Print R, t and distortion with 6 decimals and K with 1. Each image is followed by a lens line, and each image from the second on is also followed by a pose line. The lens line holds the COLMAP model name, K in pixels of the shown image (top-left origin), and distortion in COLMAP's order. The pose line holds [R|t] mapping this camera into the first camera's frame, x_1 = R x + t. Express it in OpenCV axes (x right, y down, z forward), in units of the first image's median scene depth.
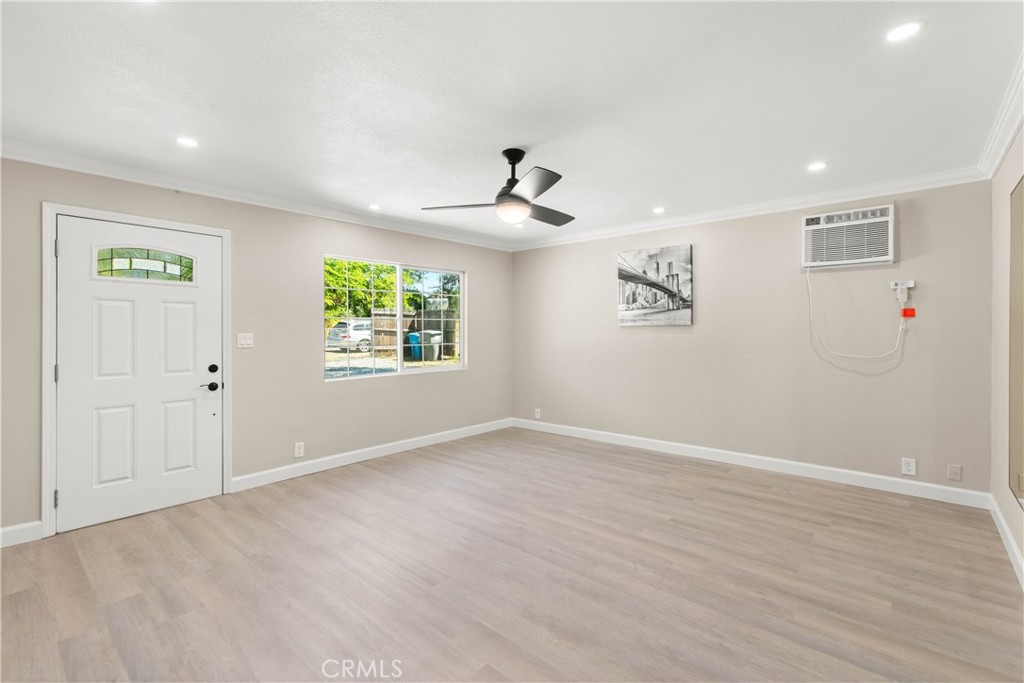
lens RADIAL K [[456.8, 0, 513.8], [0, 456.8, 334.4], [0, 0, 1]] dist [-0.010994, 0.003265]
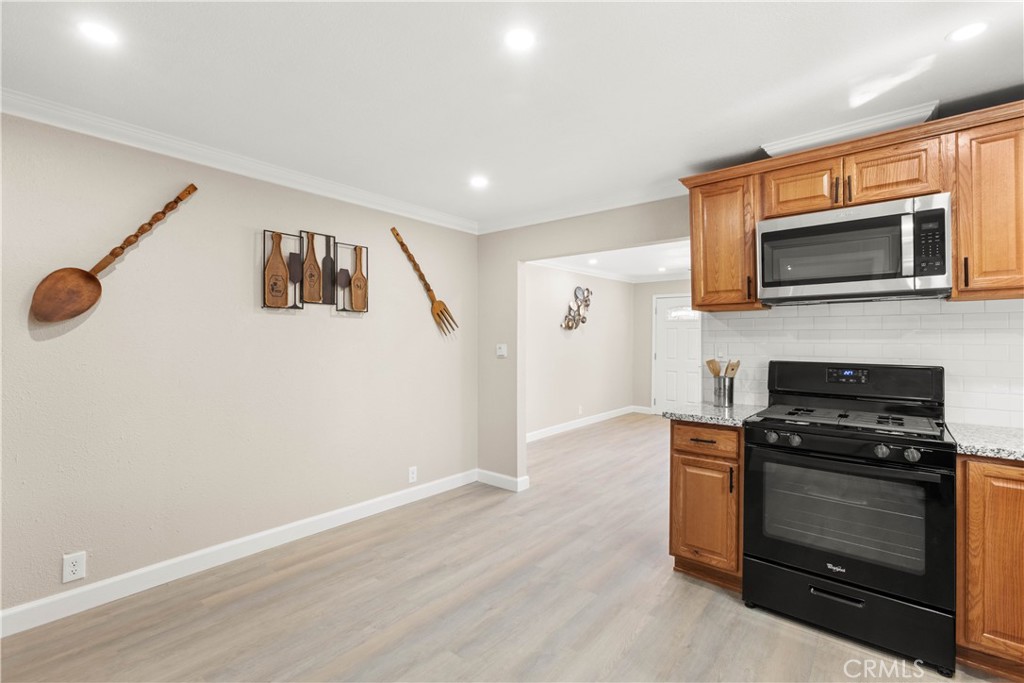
lens RADIAL K [[456.8, 0, 515.8], [0, 456.8, 337.2], [0, 0, 1]] dist [-0.010994, 0.003265]
pose [[0.027206, -0.006194, -0.999611, 1.646665], [-0.005979, 0.999962, -0.006359, -0.004568], [0.999612, 0.006149, 0.027167, 0.073836]]
